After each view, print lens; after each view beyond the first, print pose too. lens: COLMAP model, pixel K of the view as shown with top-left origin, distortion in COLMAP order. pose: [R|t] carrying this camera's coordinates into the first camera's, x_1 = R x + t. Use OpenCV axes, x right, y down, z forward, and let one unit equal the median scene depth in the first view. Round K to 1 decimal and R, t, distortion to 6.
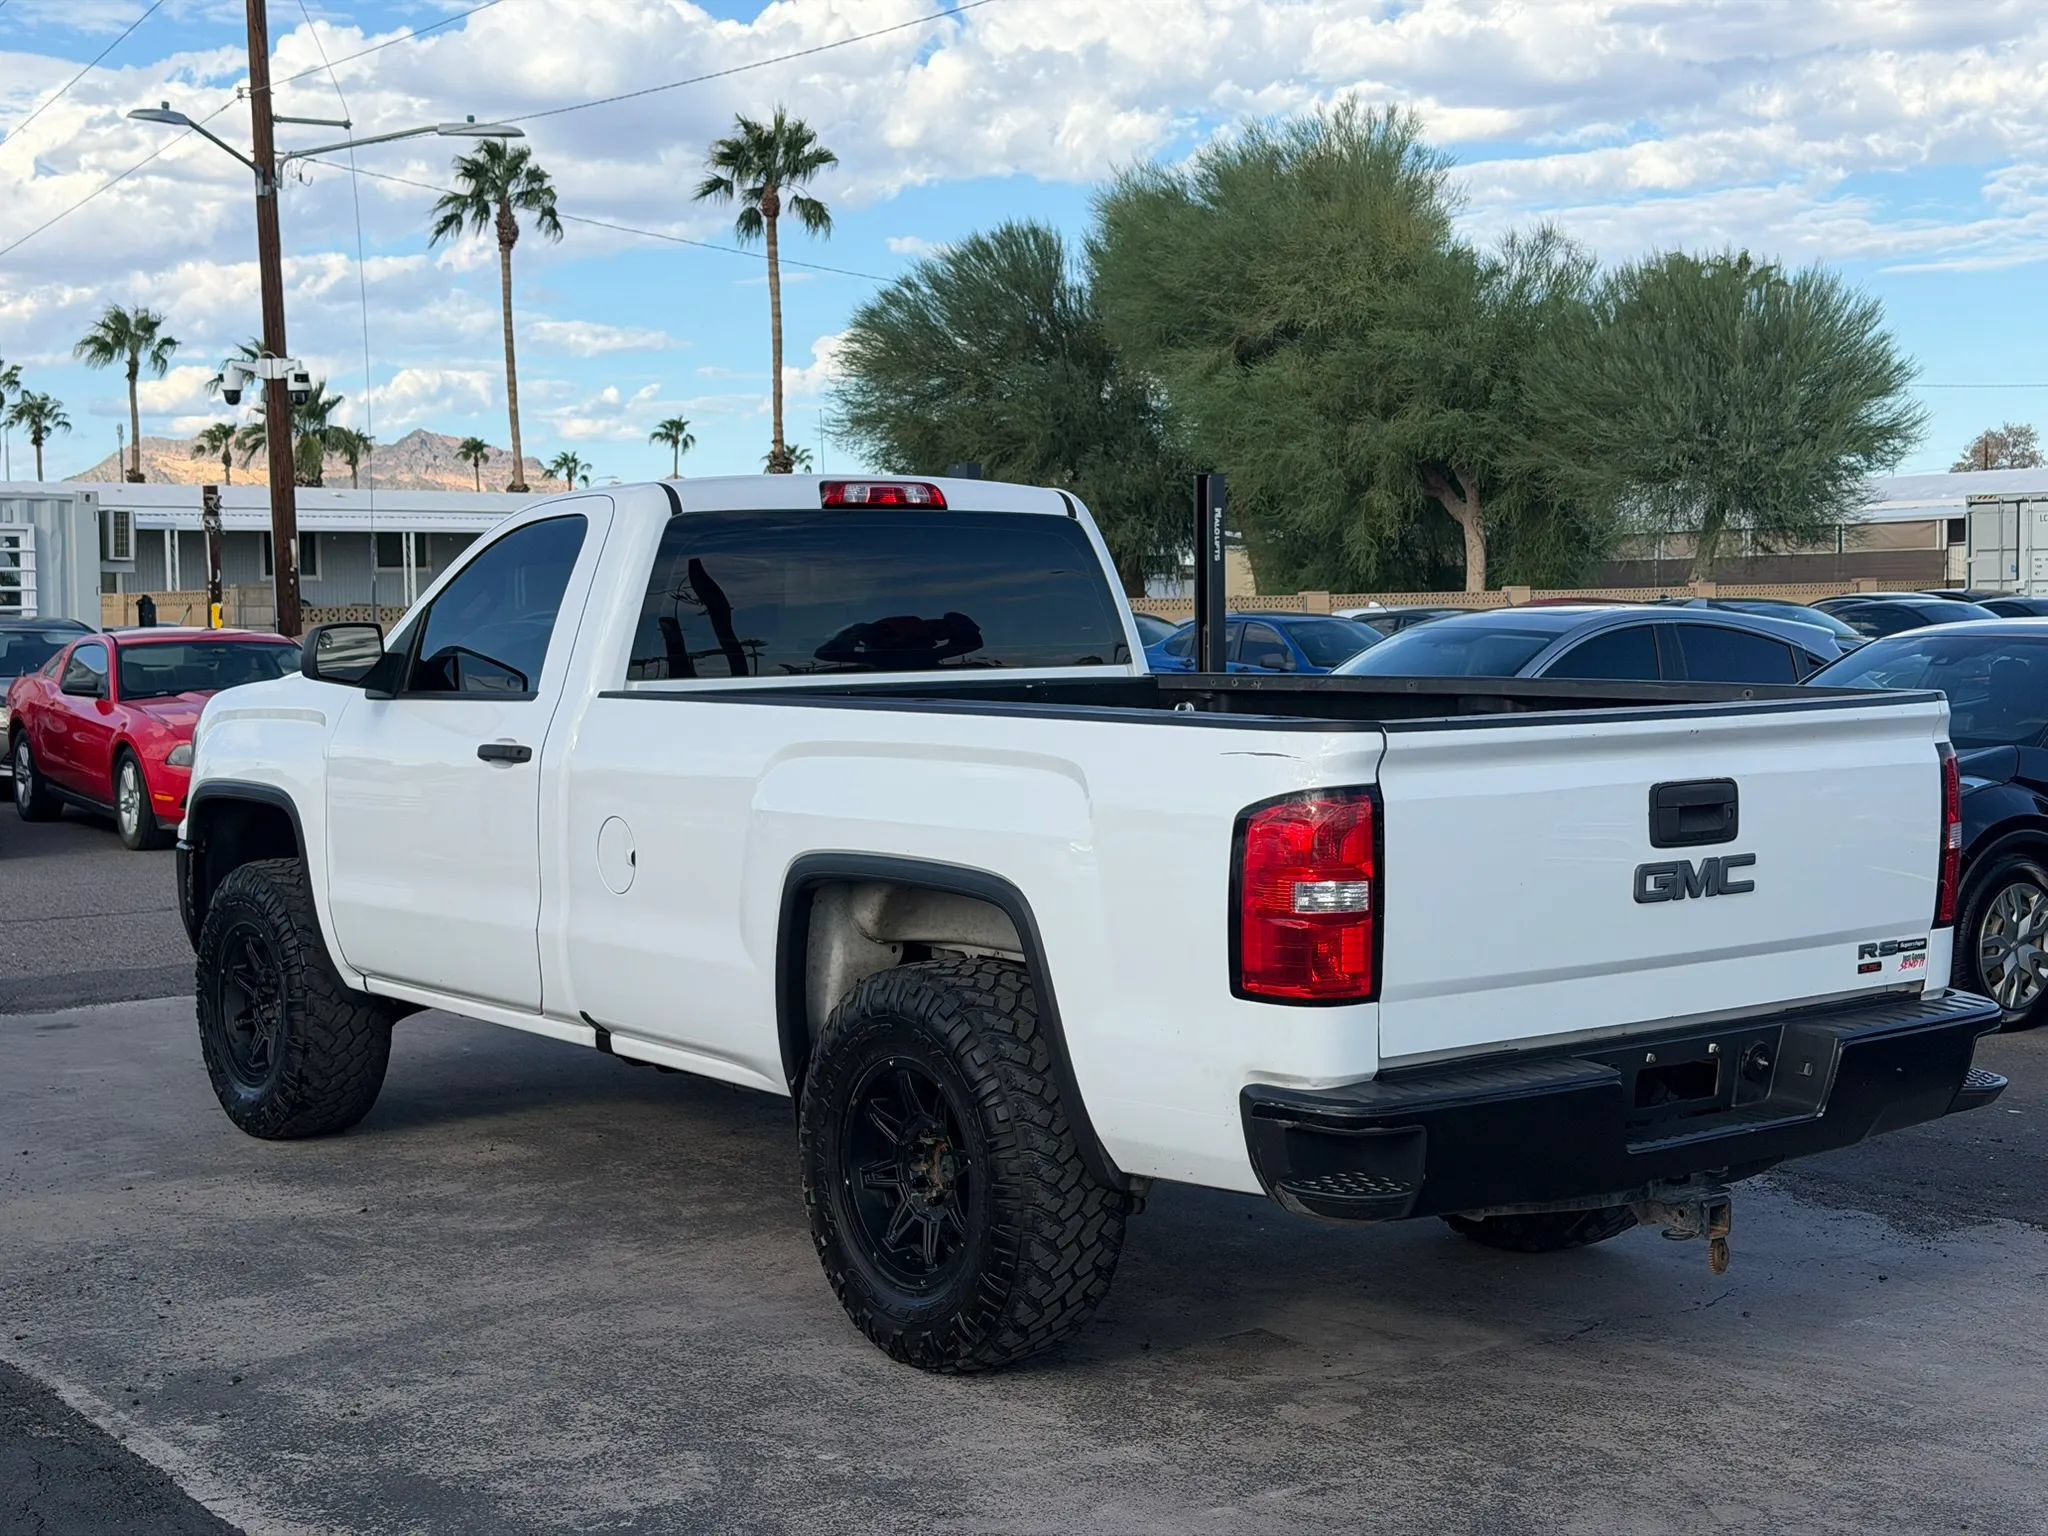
lens RADIAL K [[2849.8, 0, 1018.3], [0, 2849.8, 776.1], [0, 0, 1]] dist [0.213375, -0.464151]
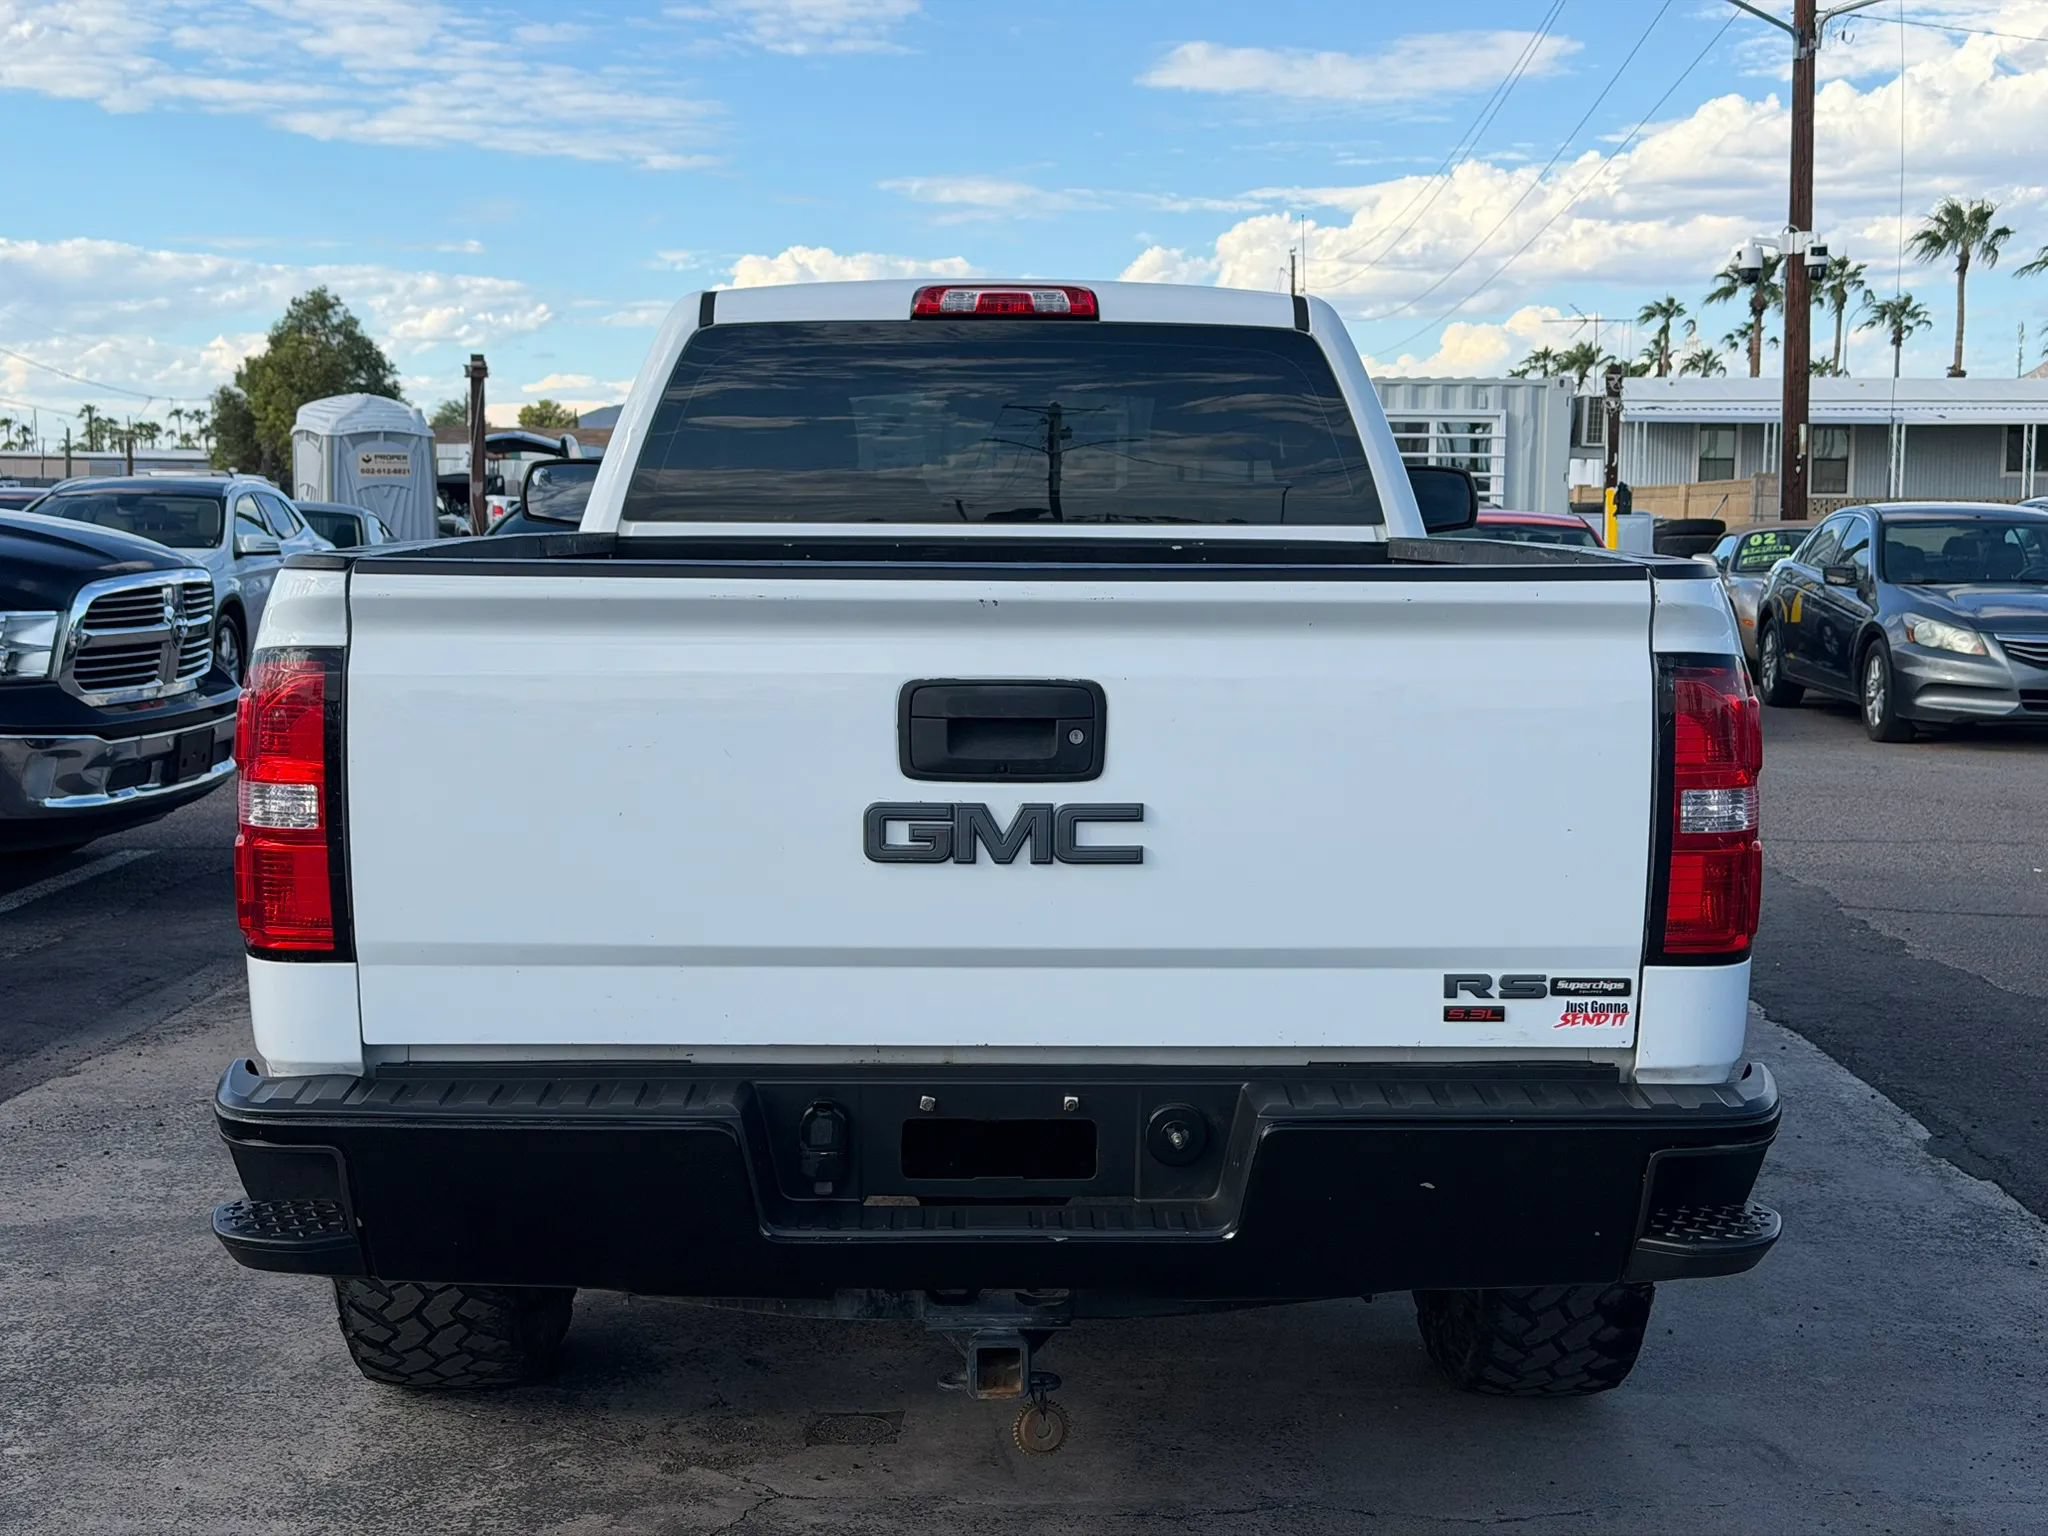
lens RADIAL K [[2848.8, 0, 1032.9], [0, 2848.8, 733.9], [0, 0, 1]] dist [0.218926, -0.501860]
pose [[0.801062, 0.065684, -0.594967, 0.466985], [-0.054745, 0.997835, 0.036452, -0.007437], [0.596073, 0.003371, 0.802923, 0.376804]]
